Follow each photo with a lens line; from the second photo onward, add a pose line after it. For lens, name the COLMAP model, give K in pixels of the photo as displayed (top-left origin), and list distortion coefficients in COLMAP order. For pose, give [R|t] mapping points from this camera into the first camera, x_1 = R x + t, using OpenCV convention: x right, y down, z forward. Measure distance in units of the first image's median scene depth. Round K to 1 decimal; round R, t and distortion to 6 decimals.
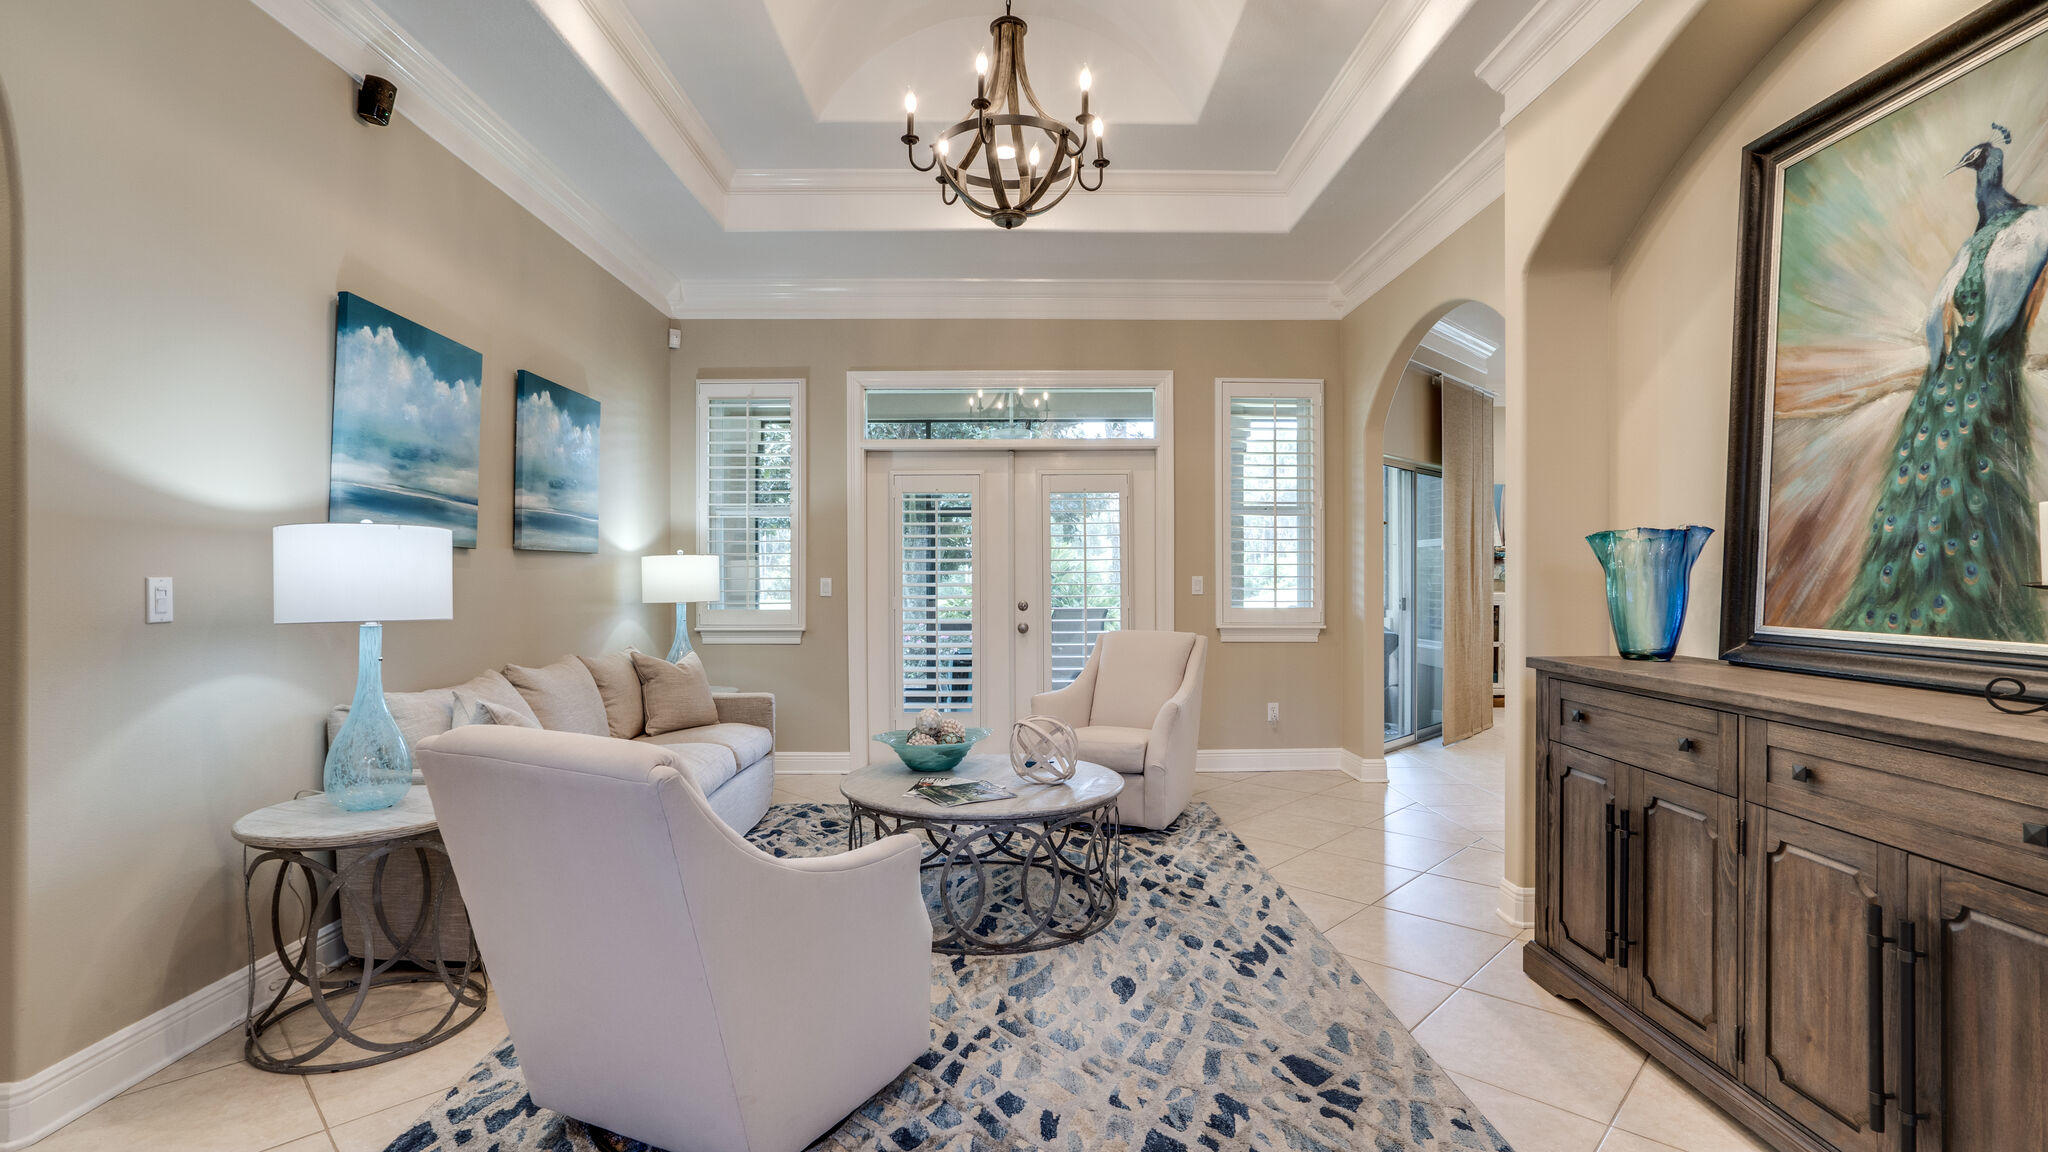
lens RADIAL K [[947.1, 0, 1021.8], [0, 947.1, 580.2], [0, 0, 1]] dist [-0.053490, 0.026221]
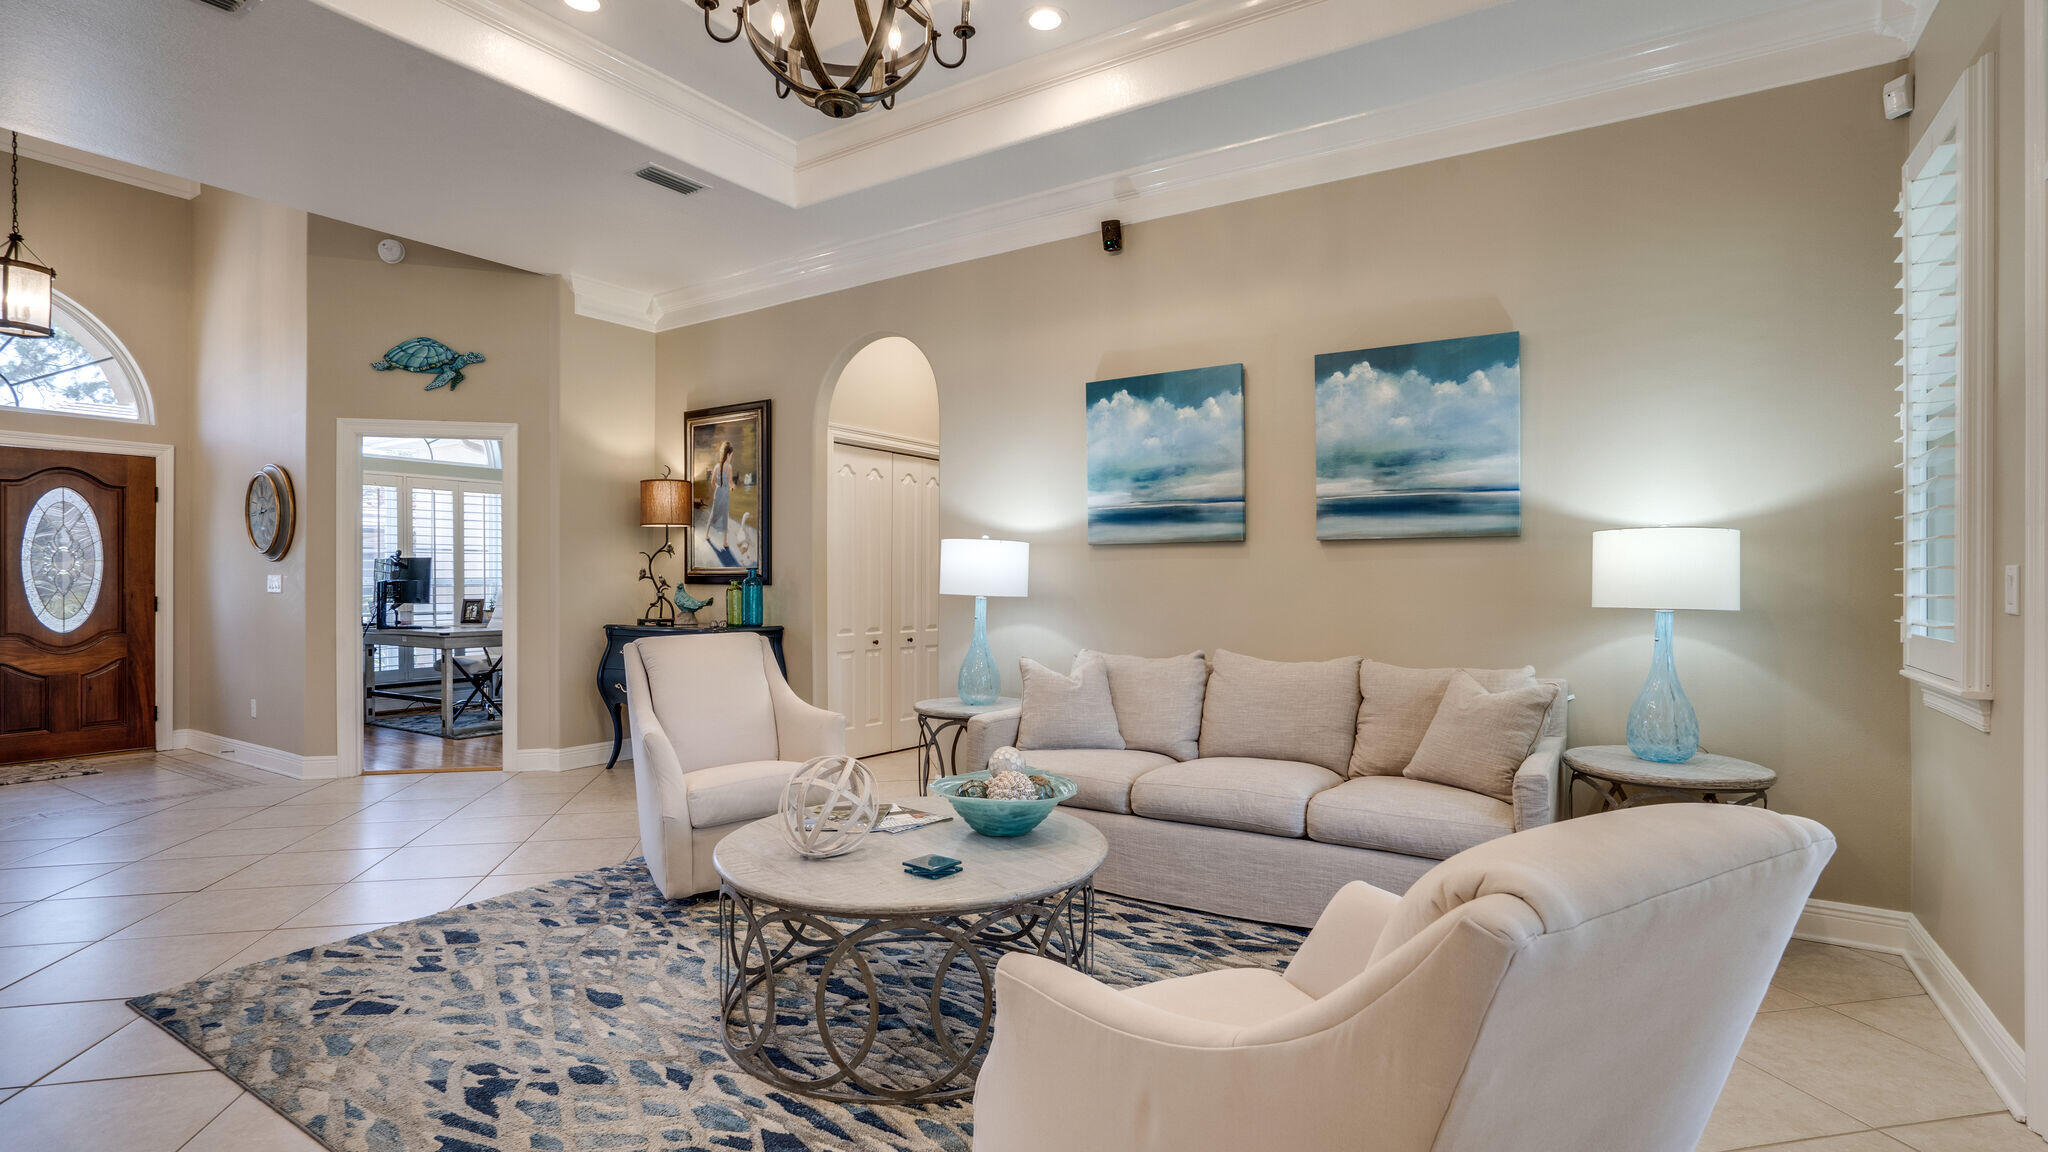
lens RADIAL K [[968.0, 0, 1022.2], [0, 968.0, 578.5], [0, 0, 1]] dist [-0.037434, 0.019542]
pose [[-0.555933, -0.000892, -0.831226, 0.607972], [-0.004125, 0.999990, 0.001685, 0.008291], [0.831217, 0.004366, -0.555932, 1.694714]]
